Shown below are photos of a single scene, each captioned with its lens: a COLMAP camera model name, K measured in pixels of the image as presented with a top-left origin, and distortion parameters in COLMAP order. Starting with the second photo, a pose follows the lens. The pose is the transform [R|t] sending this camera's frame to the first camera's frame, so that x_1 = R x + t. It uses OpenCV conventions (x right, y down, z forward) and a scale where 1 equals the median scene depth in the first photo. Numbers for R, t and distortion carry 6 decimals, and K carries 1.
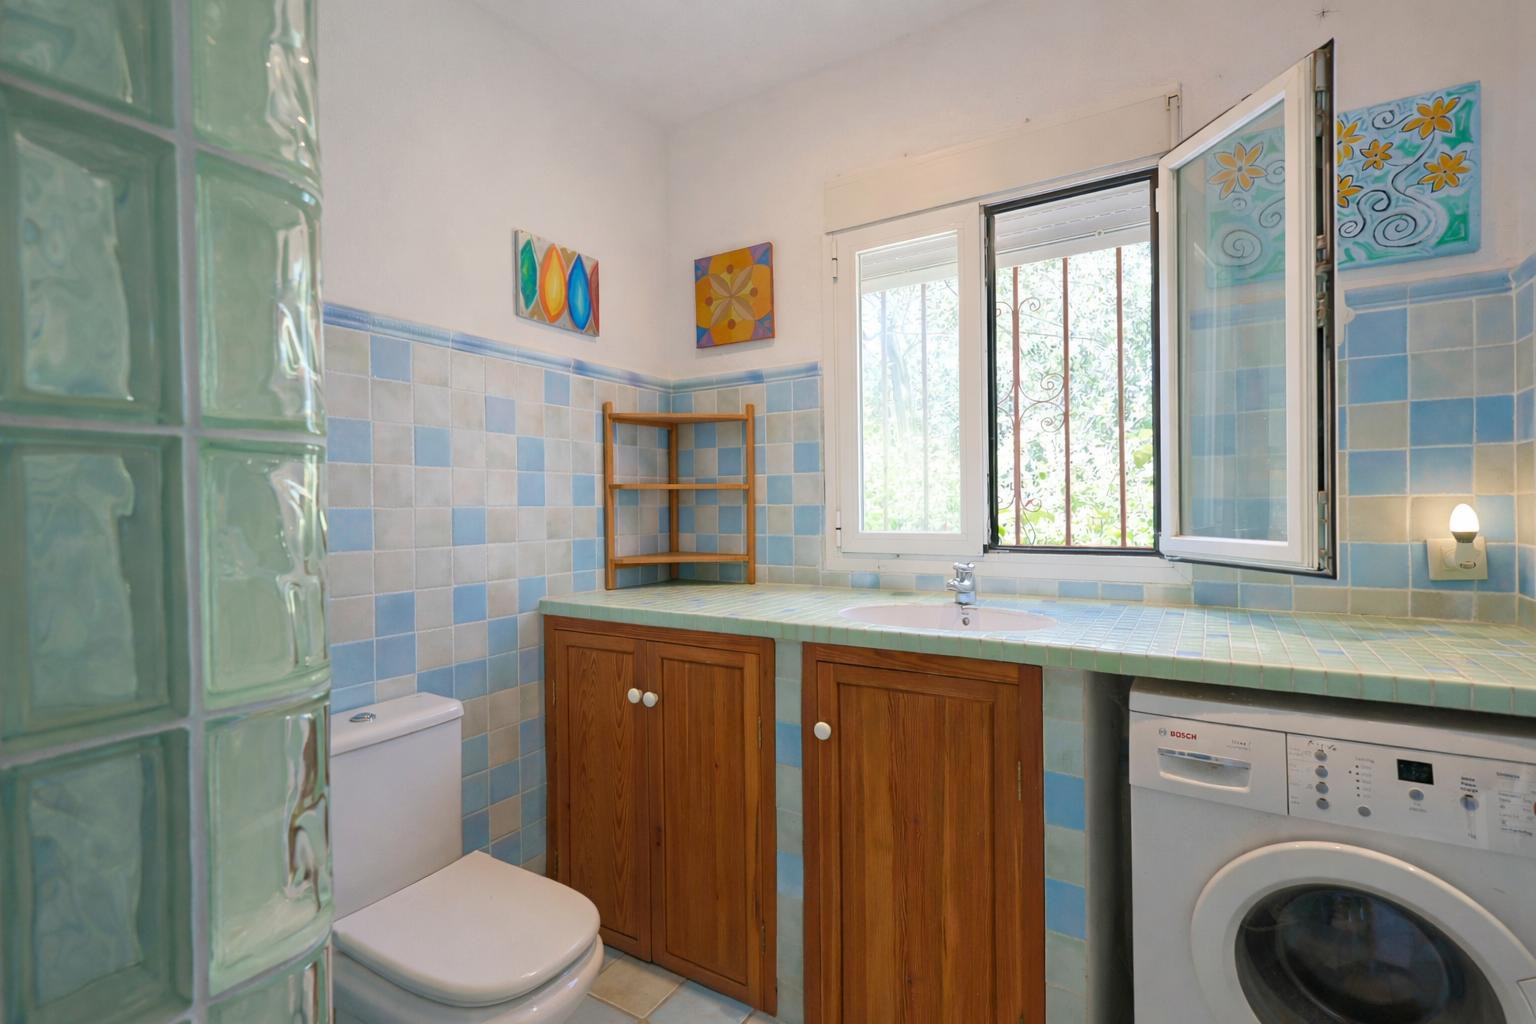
lens RADIAL K [[719.0, 0, 764.8], [0, 719.0, 510.9], [0, 0, 1]] dist [-0.011633, 0.001842]
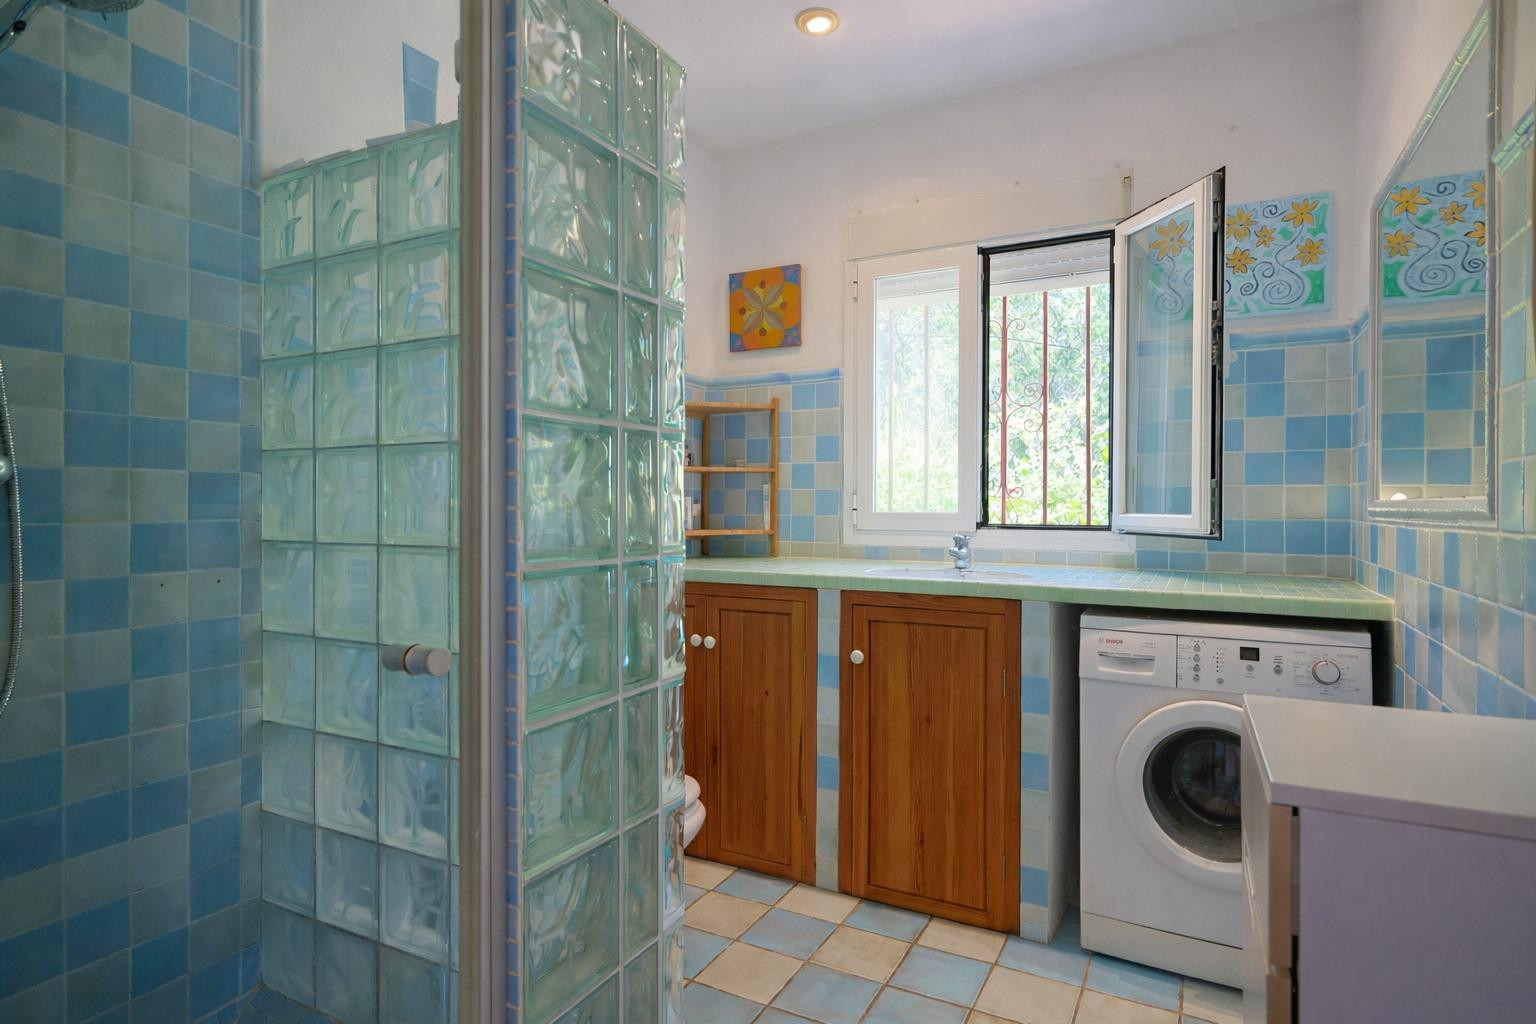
lens RADIAL K [[821.5, 0, 767.3], [0, 821.5, 510.5], [0, 0, 1]] dist [-0.018885, -0.004494]
pose [[0.997797, 0.015806, 0.064425, -0.166505], [-0.015763, 0.999875, -0.001172, 0.039115], [-0.064435, 0.000154, 0.997922, -0.438605]]
